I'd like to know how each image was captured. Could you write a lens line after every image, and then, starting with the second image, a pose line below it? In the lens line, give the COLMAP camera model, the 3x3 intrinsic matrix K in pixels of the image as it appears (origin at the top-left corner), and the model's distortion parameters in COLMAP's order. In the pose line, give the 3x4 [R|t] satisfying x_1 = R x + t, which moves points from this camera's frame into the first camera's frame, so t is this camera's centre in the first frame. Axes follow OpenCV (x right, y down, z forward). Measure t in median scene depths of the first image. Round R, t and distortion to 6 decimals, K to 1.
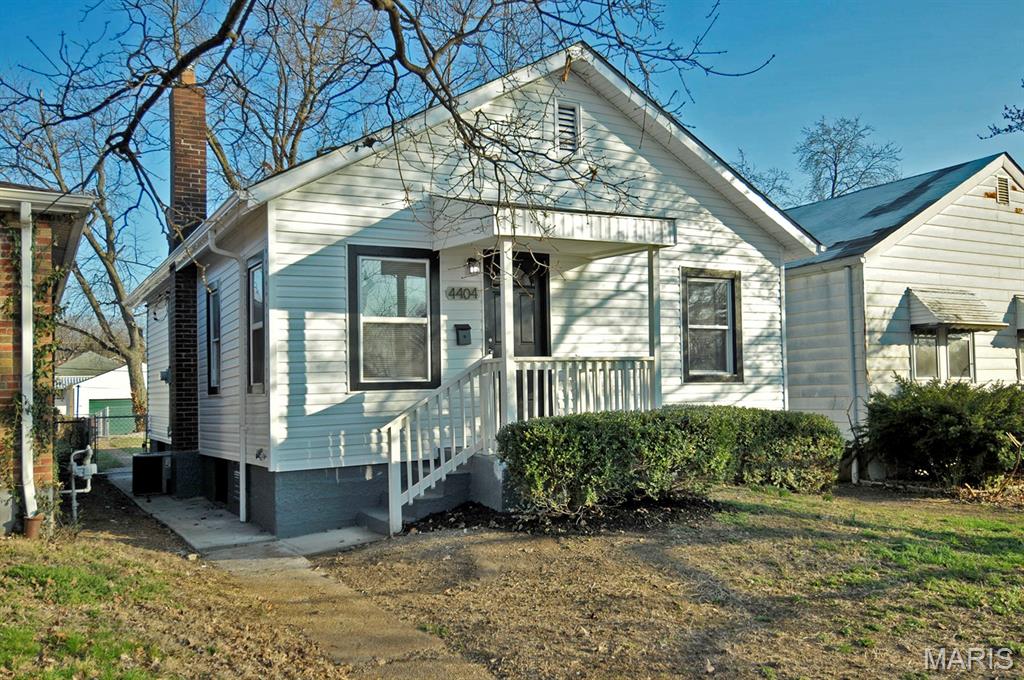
lens RADIAL K [[849.1, 0, 510.8], [0, 849.1, 365.8], [0, 0, 1]] dist [0.081465, -0.098204]
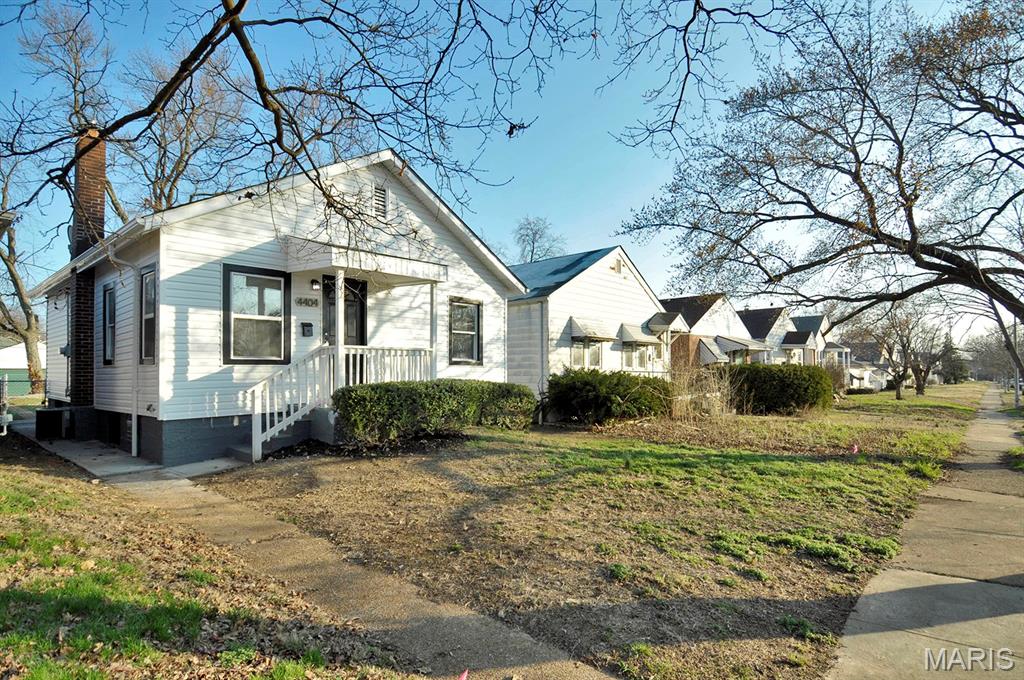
lens RADIAL K [[527.2, 0, 509.6], [0, 527.2, 367.6], [0, 0, 1]] dist [0.051361, -0.047895]
pose [[0.947357, 0.023453, 0.319319, -0.014819], [-0.030307, 0.999404, 0.016510, 0.004390], [-0.318742, -0.025318, 0.947503, -0.014249]]
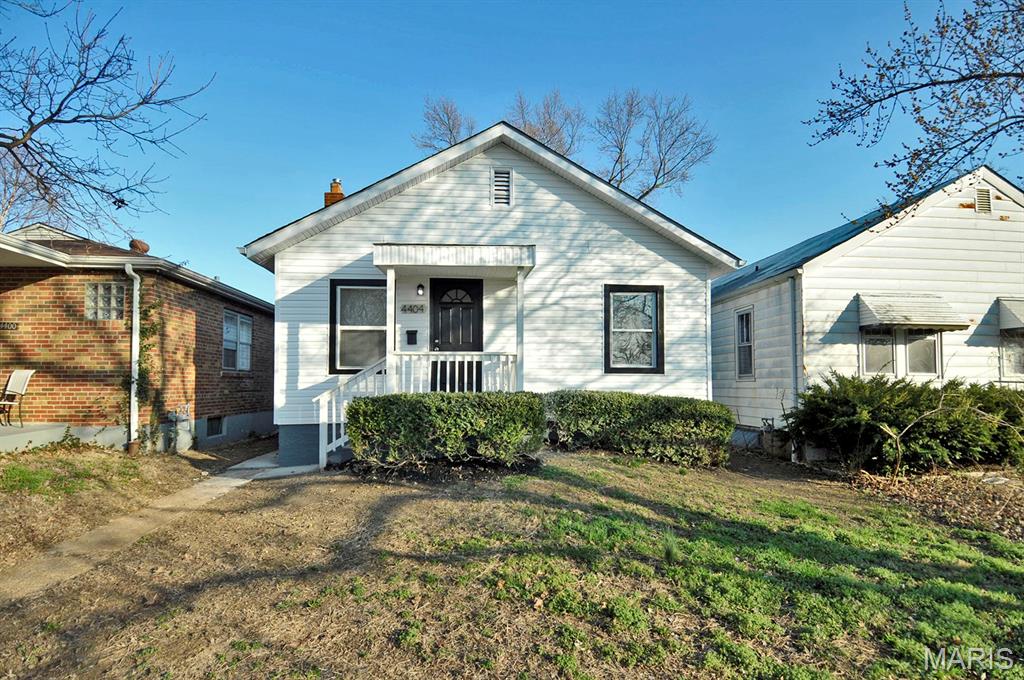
lens RADIAL K [[527.2, 0, 509.6], [0, 527.2, 367.6], [0, 0, 1]] dist [0.051361, -0.047895]
pose [[0.915084, 0.010744, -0.403120, 0.452775], [-0.007882, 0.999931, 0.008759, 0.005464], [0.403186, -0.004838, 0.915105, 0.236468]]
